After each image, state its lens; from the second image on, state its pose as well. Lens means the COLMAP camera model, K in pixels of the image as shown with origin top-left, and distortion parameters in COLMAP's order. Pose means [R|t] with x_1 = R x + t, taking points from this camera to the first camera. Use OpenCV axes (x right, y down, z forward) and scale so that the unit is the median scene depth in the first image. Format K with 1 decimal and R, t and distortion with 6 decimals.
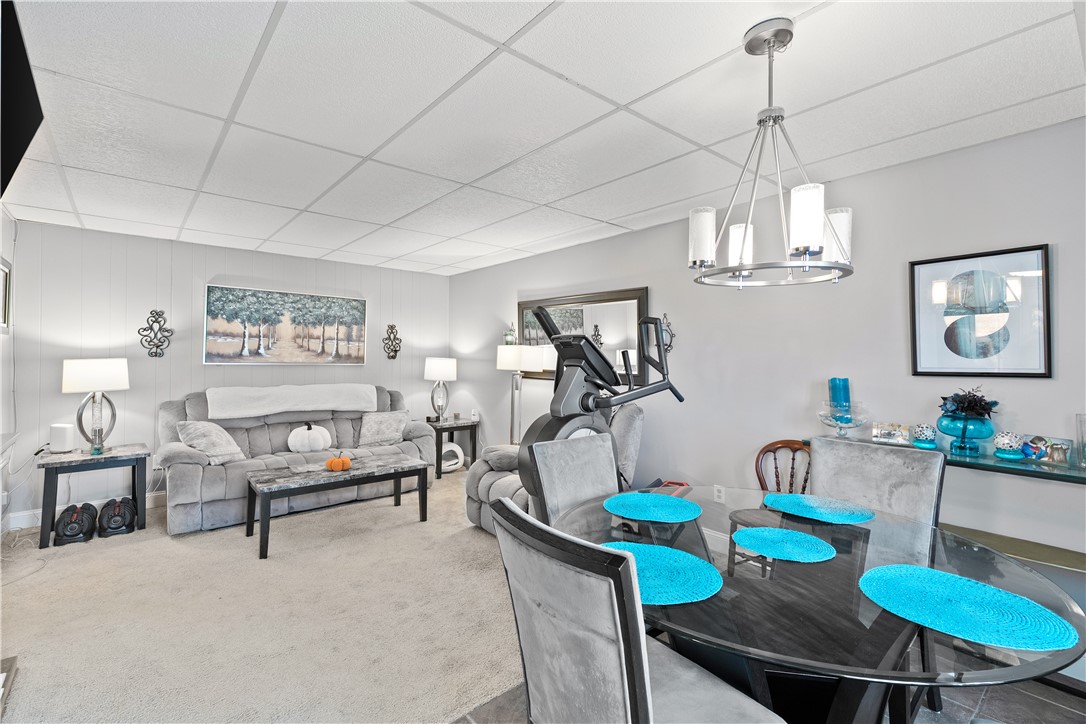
lens RADIAL K [[482.3, 0, 540.4], [0, 482.3, 358.3], [0, 0, 1]] dist [0.022771, 0.000583]
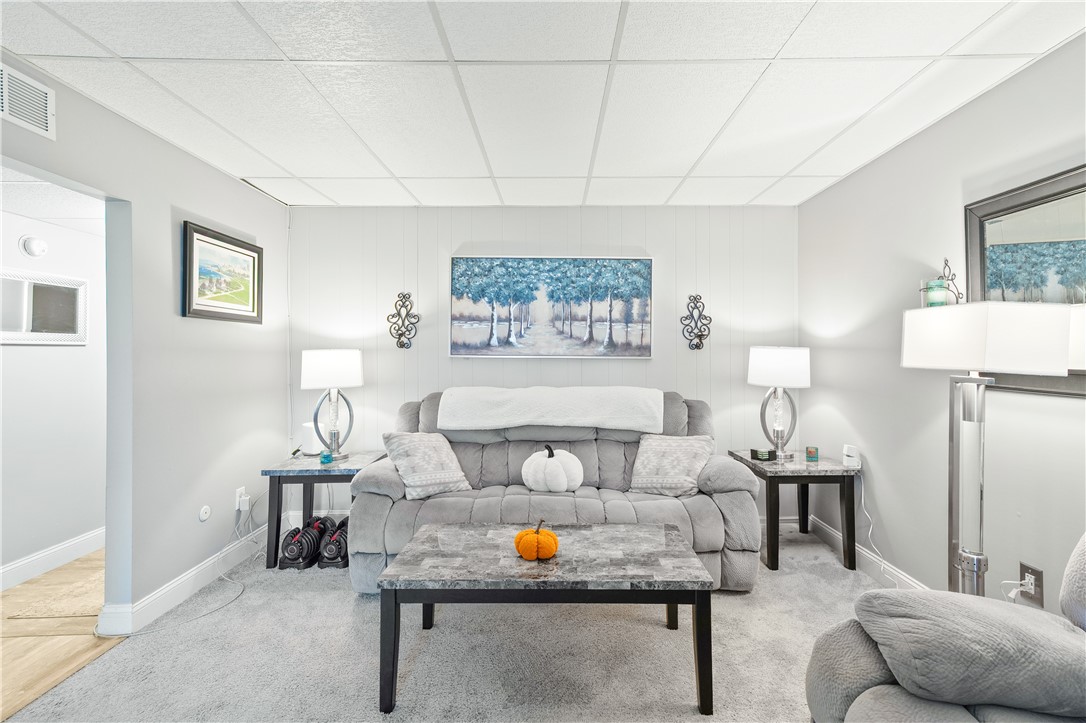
lens RADIAL K [[501.0, 0, 545.0], [0, 501.0, 349.9], [0, 0, 1]] dist [0.026092, 0.000263]
pose [[0.762443, -0.013135, -0.646922, -0.039748], [0.005795, 0.999892, -0.013472, 0.011719], [0.647030, 0.006523, 0.762437, 0.440821]]
